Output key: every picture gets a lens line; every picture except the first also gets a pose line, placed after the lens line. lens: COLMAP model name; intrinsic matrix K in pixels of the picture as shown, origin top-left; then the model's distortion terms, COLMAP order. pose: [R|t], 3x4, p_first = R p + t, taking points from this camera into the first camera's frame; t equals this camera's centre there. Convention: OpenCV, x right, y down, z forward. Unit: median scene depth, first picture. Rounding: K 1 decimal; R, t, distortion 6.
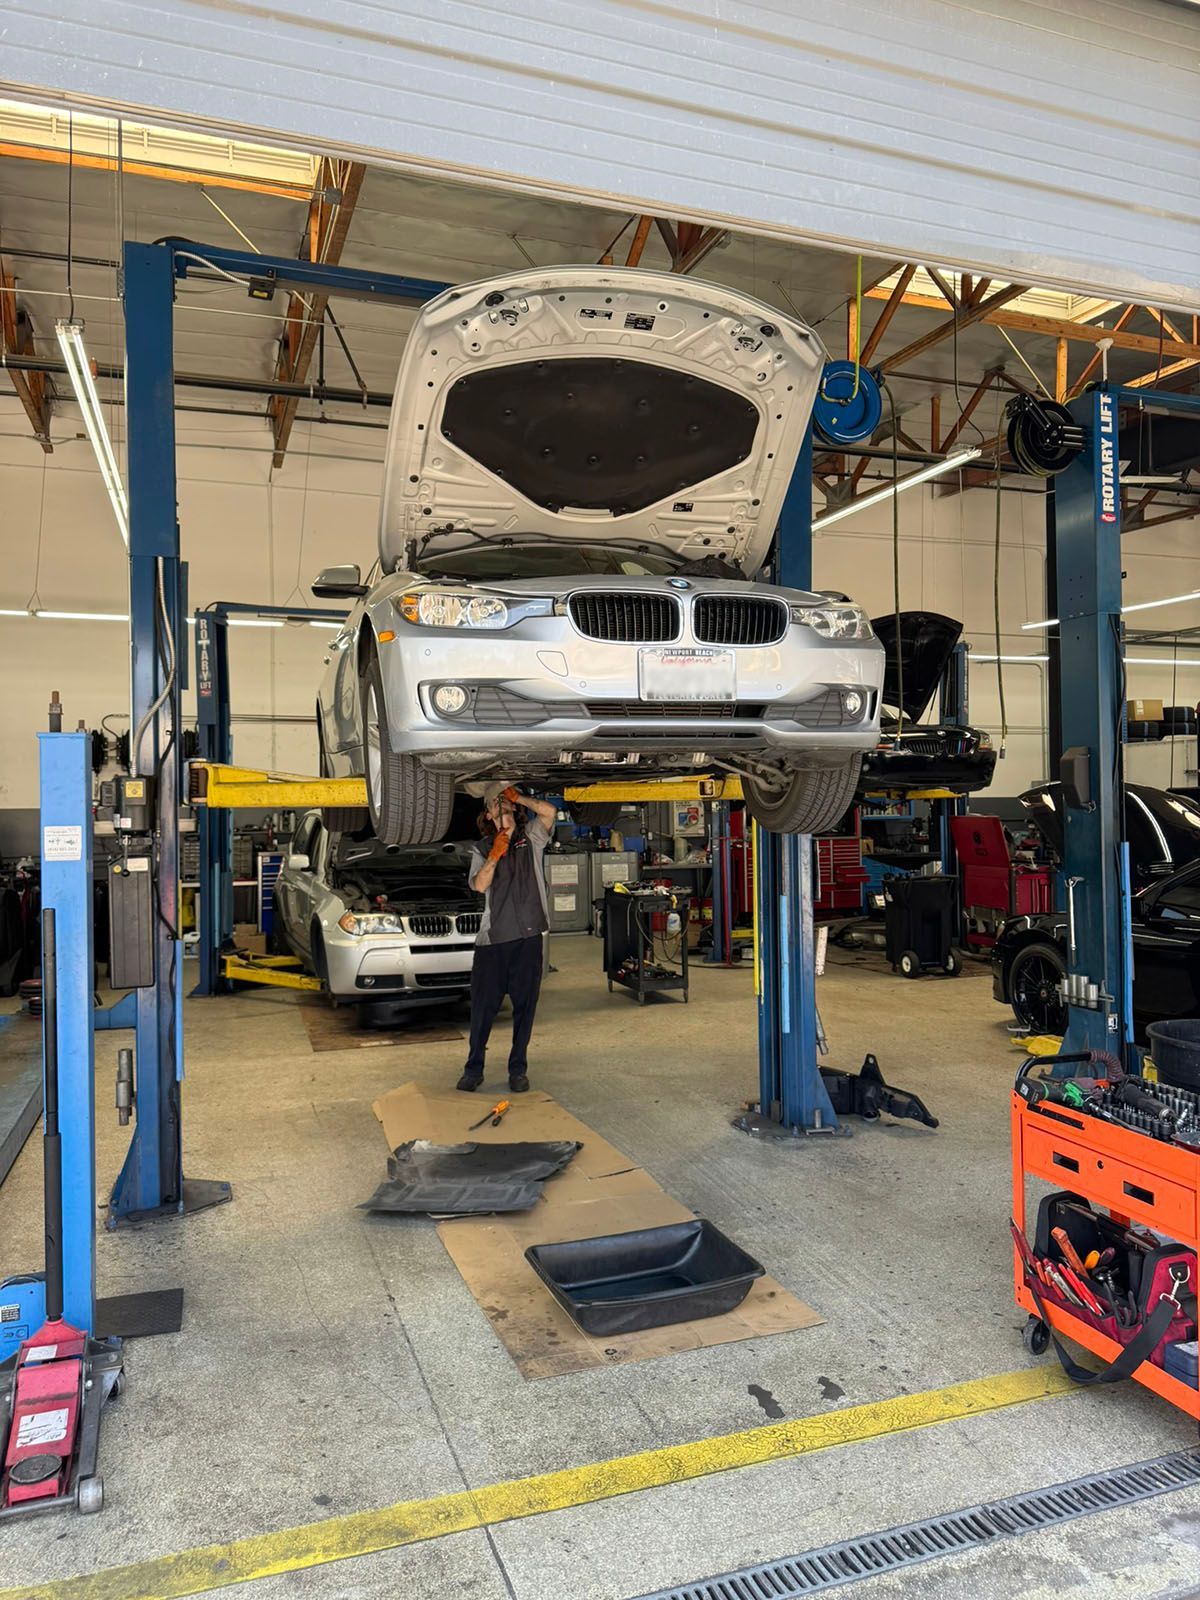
lens RADIAL K [[1131.8, 0, 600.0], [0, 1131.8, 800.0], [0, 0, 1]] dist [-0.002871, -0.004894]
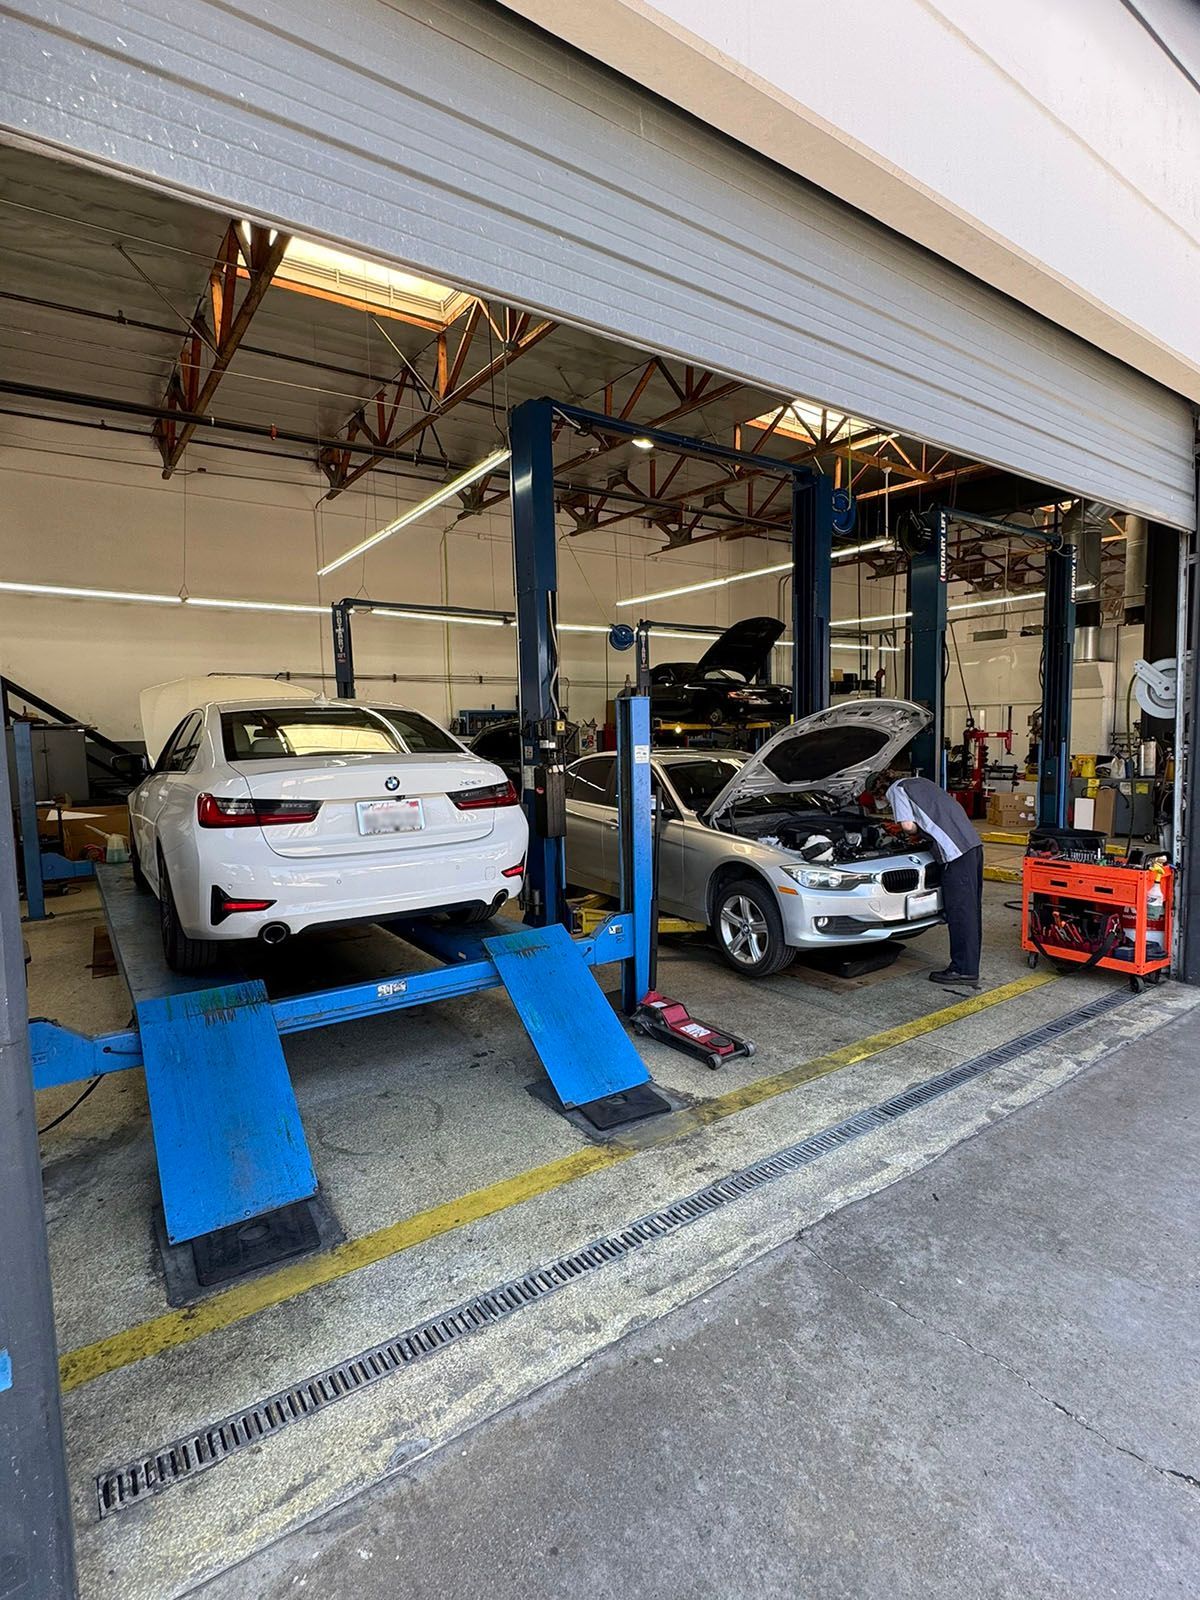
lens RADIAL K [[776.1, 0, 600.0], [0, 776.1, 800.0], [0, 0, 1]] dist [-0.012594, -0.000493]
pose [[0.966304, -0.032419, 0.255353, -0.367995], [0.008967, 0.995675, 0.092476, -0.003615], [-0.257247, -0.087070, 0.962415, -0.113197]]
